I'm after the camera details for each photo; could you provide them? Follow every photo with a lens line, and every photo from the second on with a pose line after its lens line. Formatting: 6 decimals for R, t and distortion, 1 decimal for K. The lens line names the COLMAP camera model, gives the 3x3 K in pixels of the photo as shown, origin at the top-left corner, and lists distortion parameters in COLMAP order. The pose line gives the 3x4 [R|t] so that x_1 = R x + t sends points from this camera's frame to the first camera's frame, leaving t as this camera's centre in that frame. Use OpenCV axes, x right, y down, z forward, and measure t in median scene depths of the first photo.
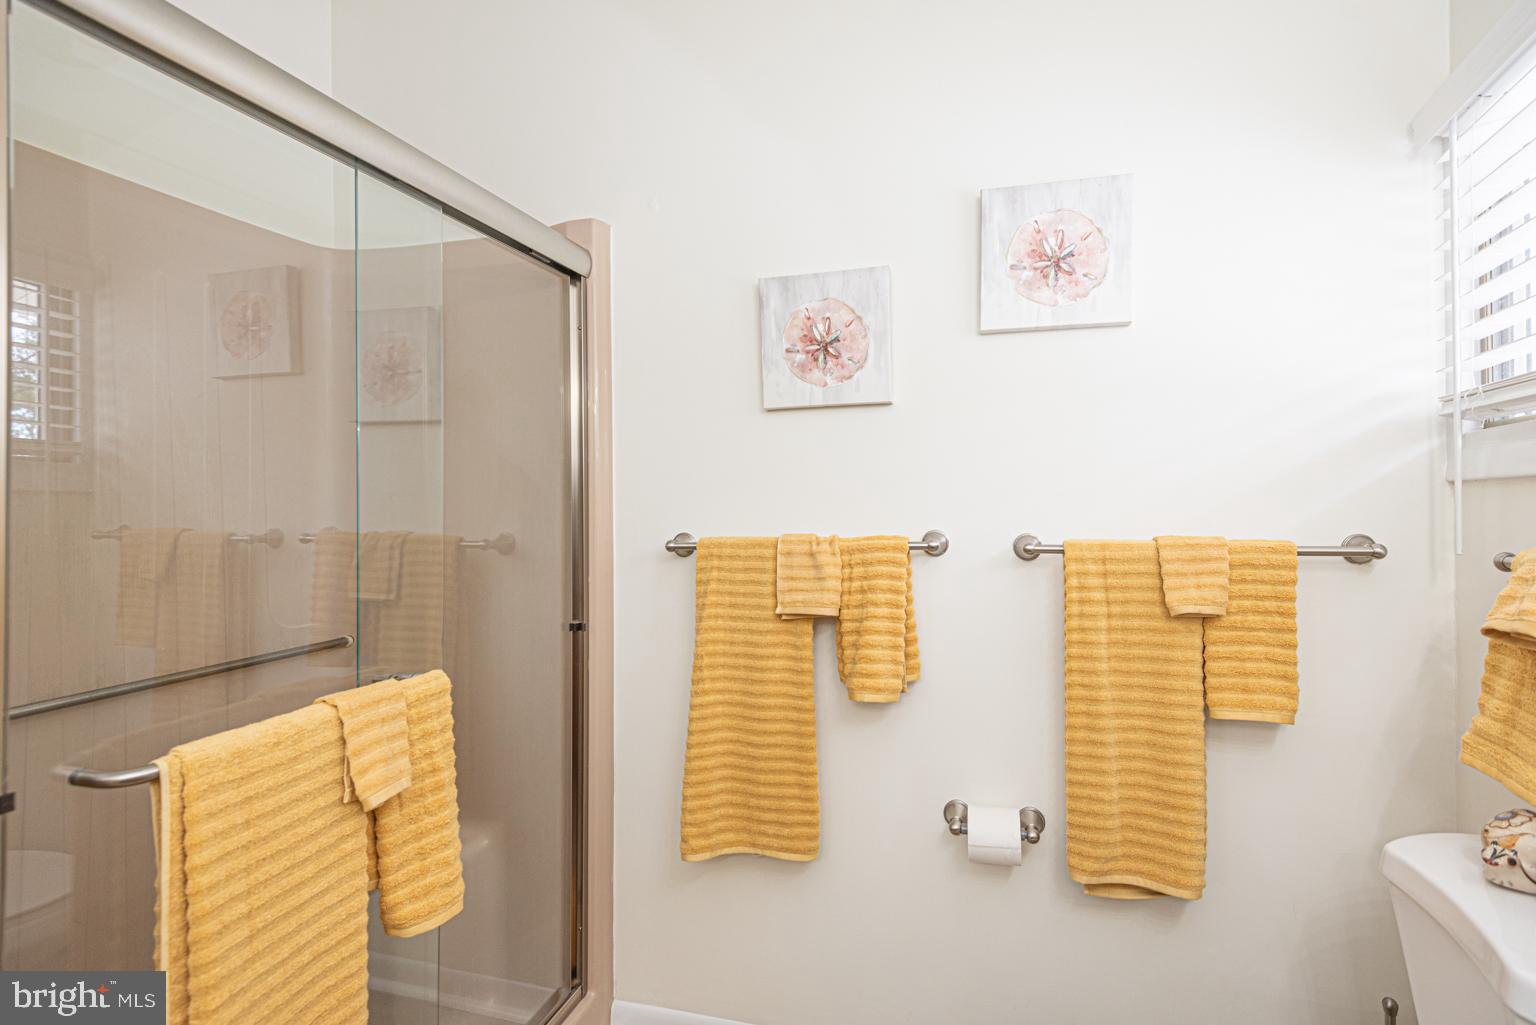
lens RADIAL K [[720.7, 0, 821.7], [0, 720.7, 500.7], [0, 0, 1]] dist [0.032797, -0.014299]
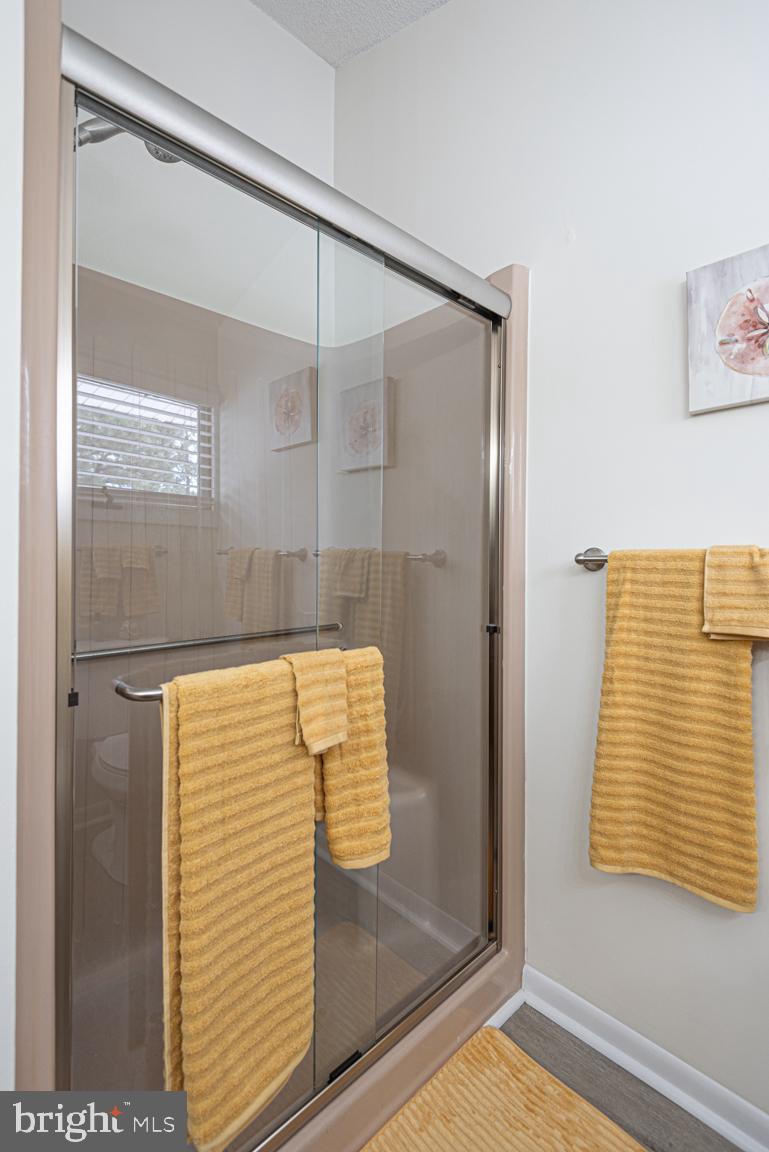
lens RADIAL K [[540.5, 0, 368.0], [0, 540.5, 560.9], [0, 0, 1]] dist [0.032797, -0.014299]
pose [[0.839485, 0.016534, -0.543131, -0.044786], [-0.007147, 0.999786, 0.019390, 0.056591], [0.543336, -0.012396, 0.839424, 0.193081]]
